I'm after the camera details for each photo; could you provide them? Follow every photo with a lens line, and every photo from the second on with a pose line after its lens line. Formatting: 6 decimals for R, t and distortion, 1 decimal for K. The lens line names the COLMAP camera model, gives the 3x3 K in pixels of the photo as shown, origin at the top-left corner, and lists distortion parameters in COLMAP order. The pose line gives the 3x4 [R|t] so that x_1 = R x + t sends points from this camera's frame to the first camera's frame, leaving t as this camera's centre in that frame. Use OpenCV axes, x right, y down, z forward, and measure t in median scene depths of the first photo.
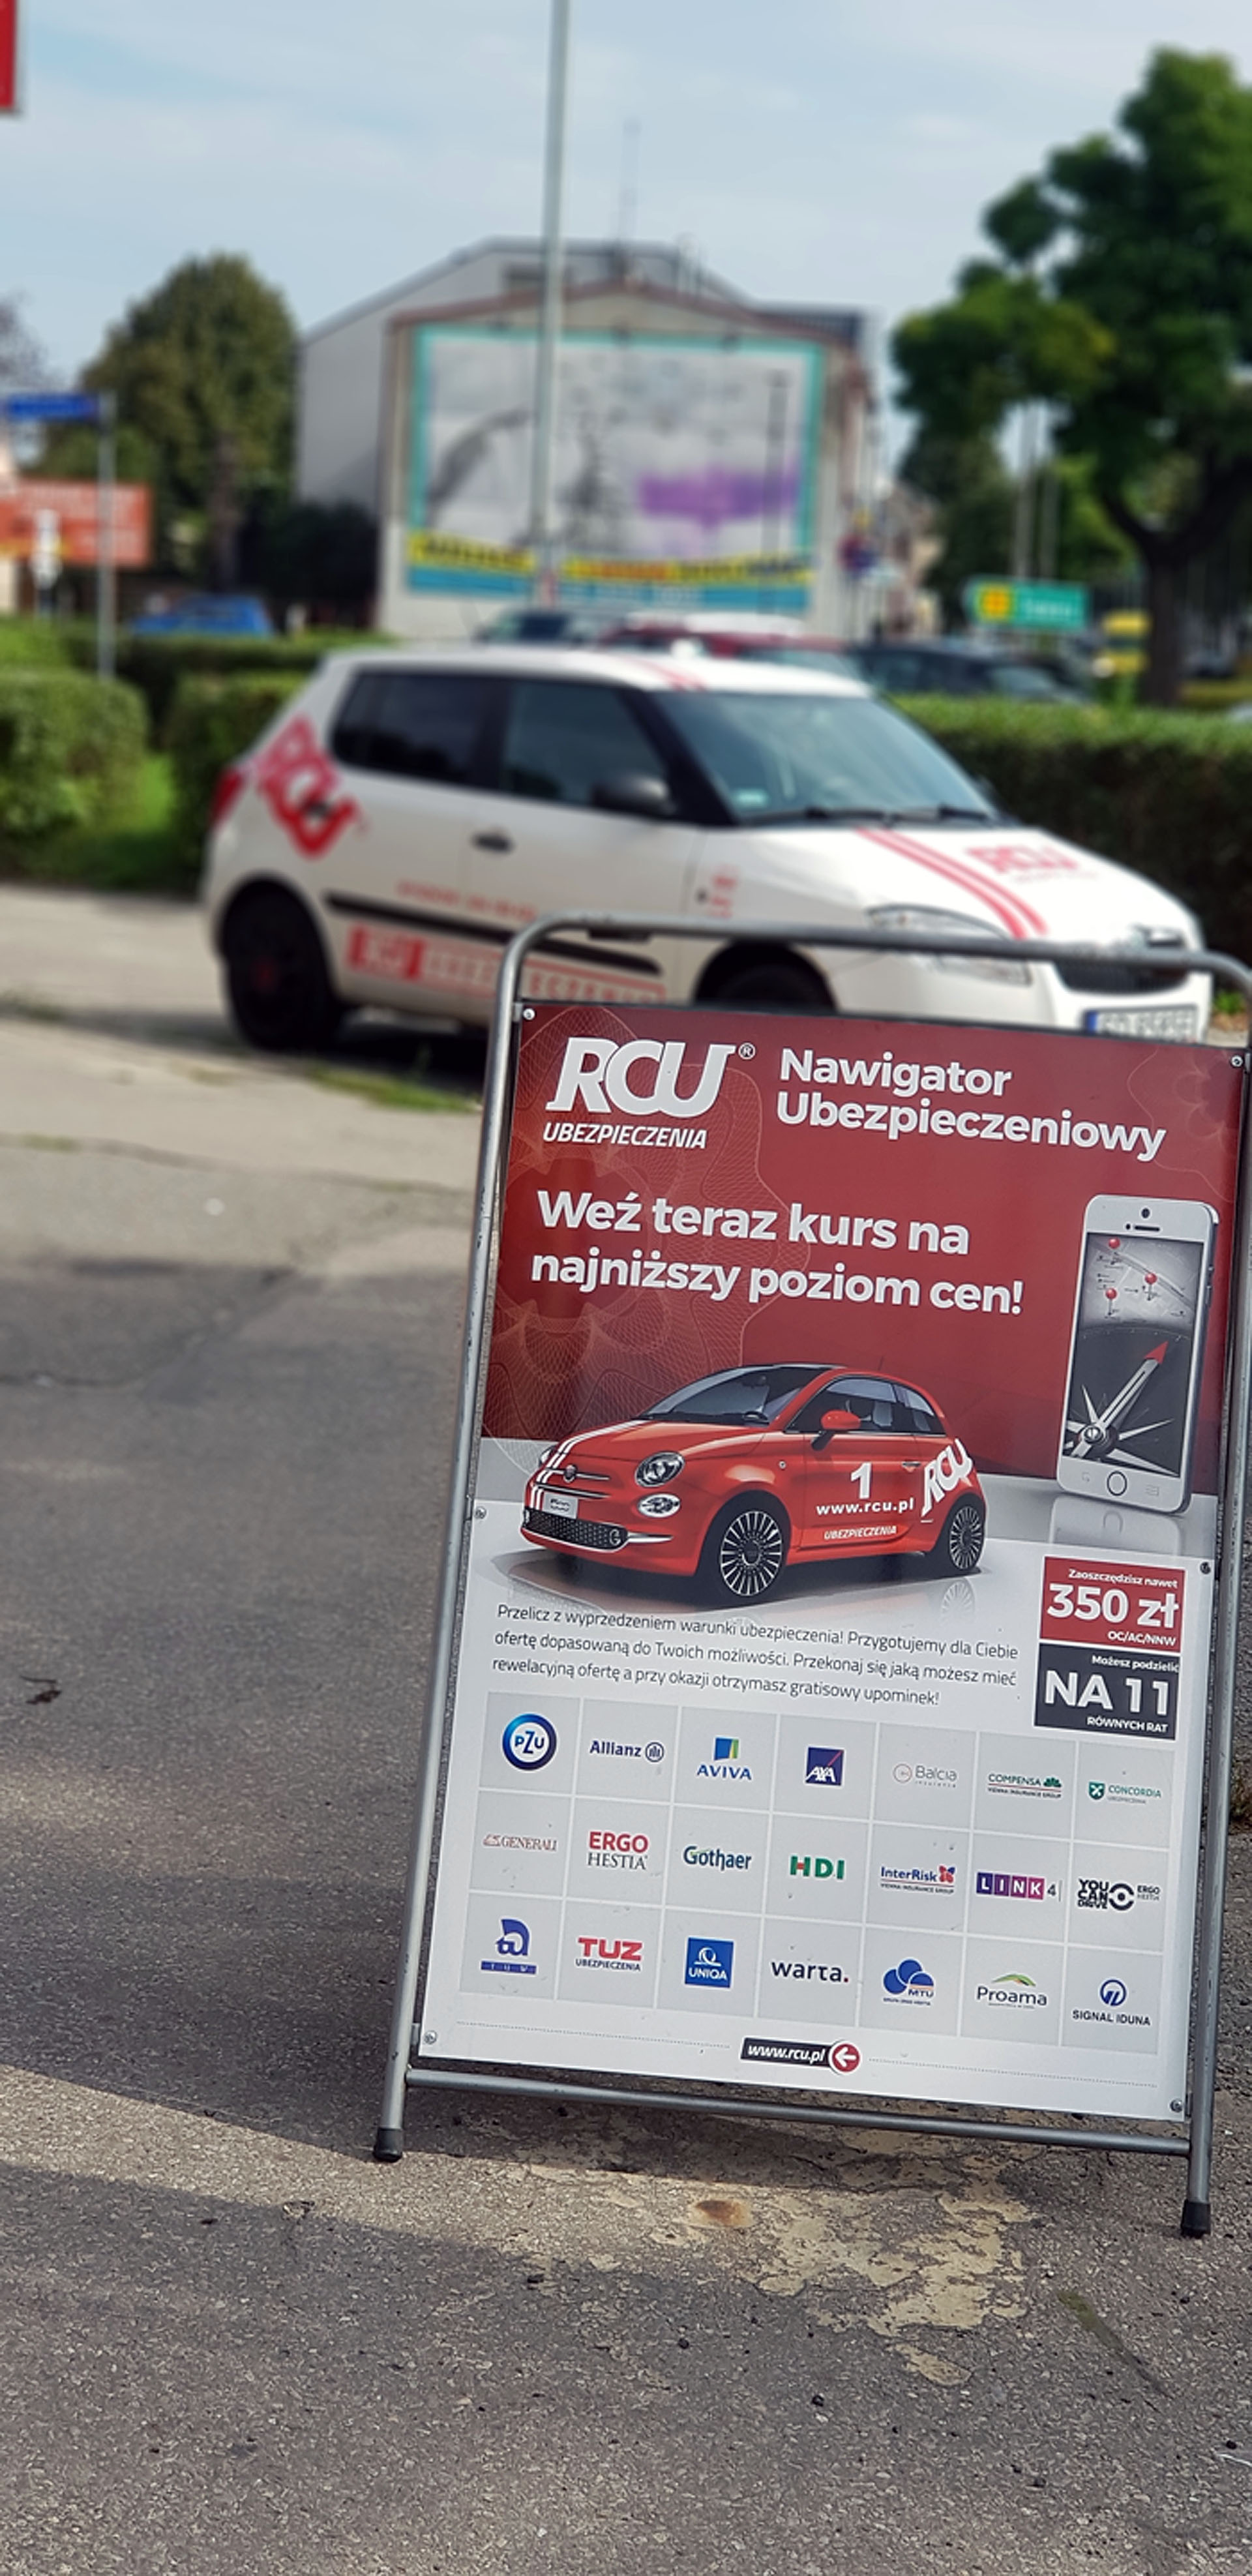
lens RADIAL K [[3841.8, 0, 709.0], [0, 3841.8, 1283.0], [0, 0, 1]] dist [0.003337, -0.014636]
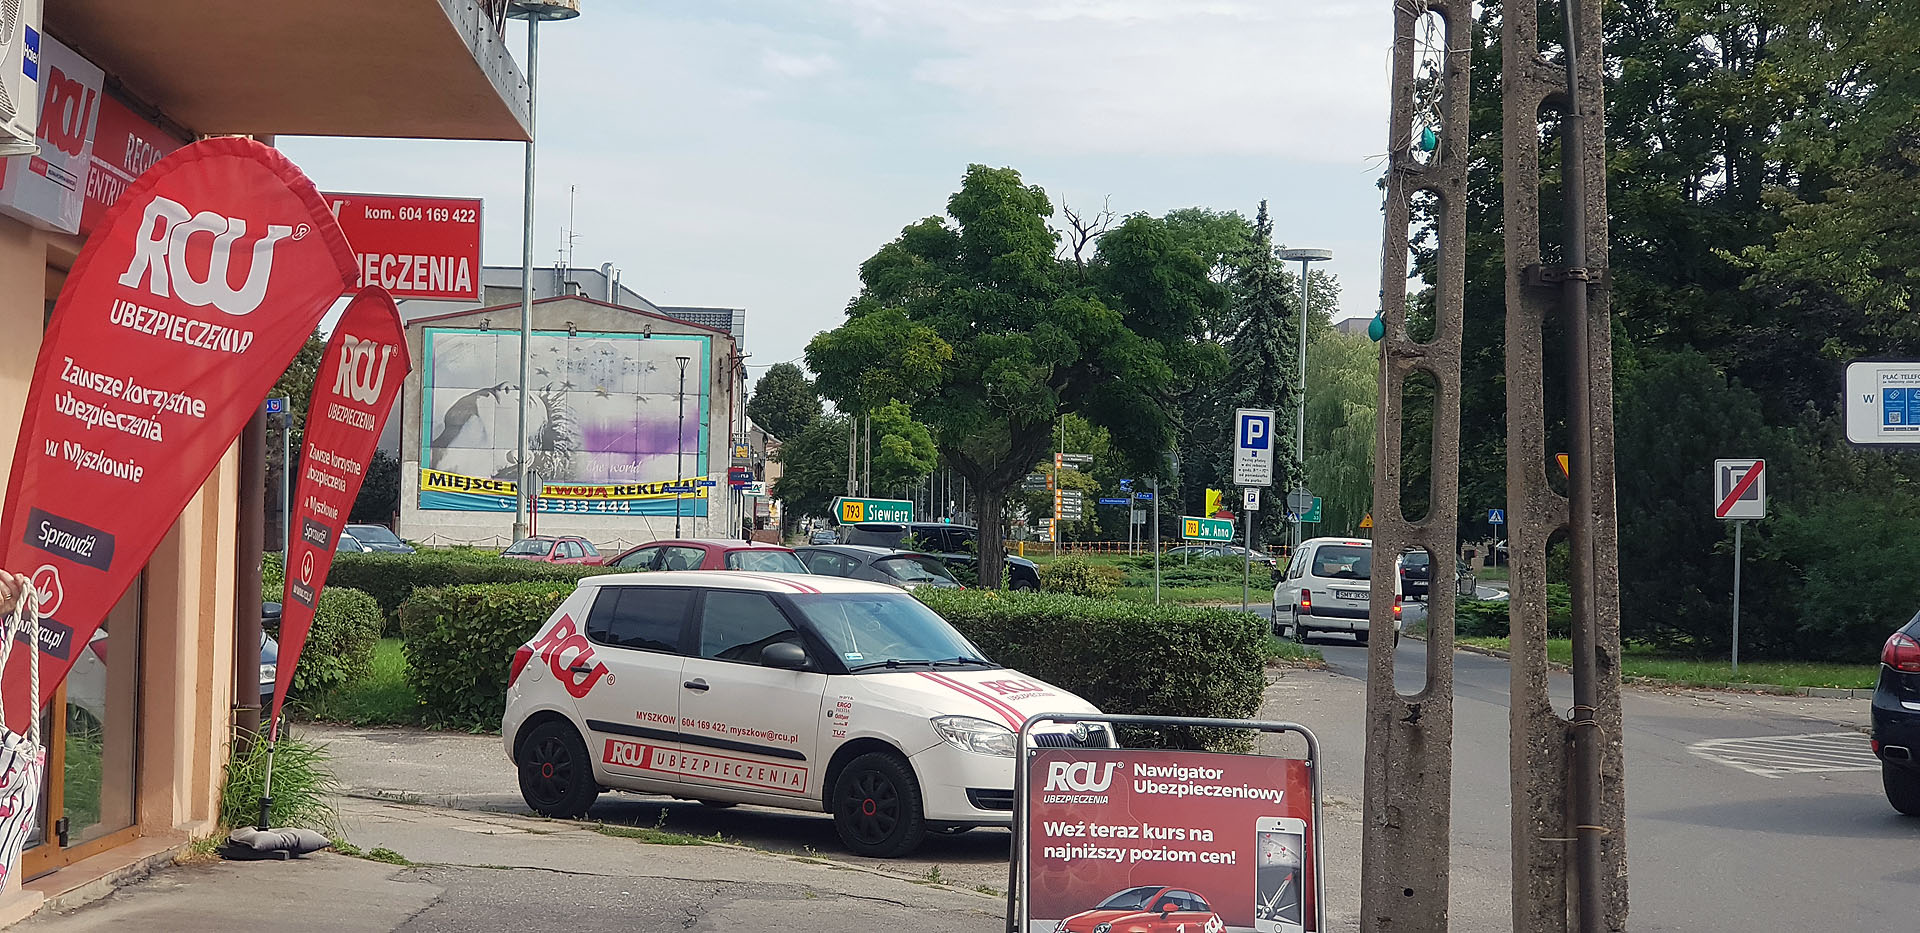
lens RADIAL K [[2820.4, 0, 904.7], [0, 2820.4, 468.6], [0, 0, 1]] dist [0.220771, -0.000862]
pose [[0.994098, -0.021345, 0.106369, -0.330837], [0.040810, 0.982014, -0.184344, 0.088404], [-0.100521, 0.187596, 0.977089, -0.876811]]
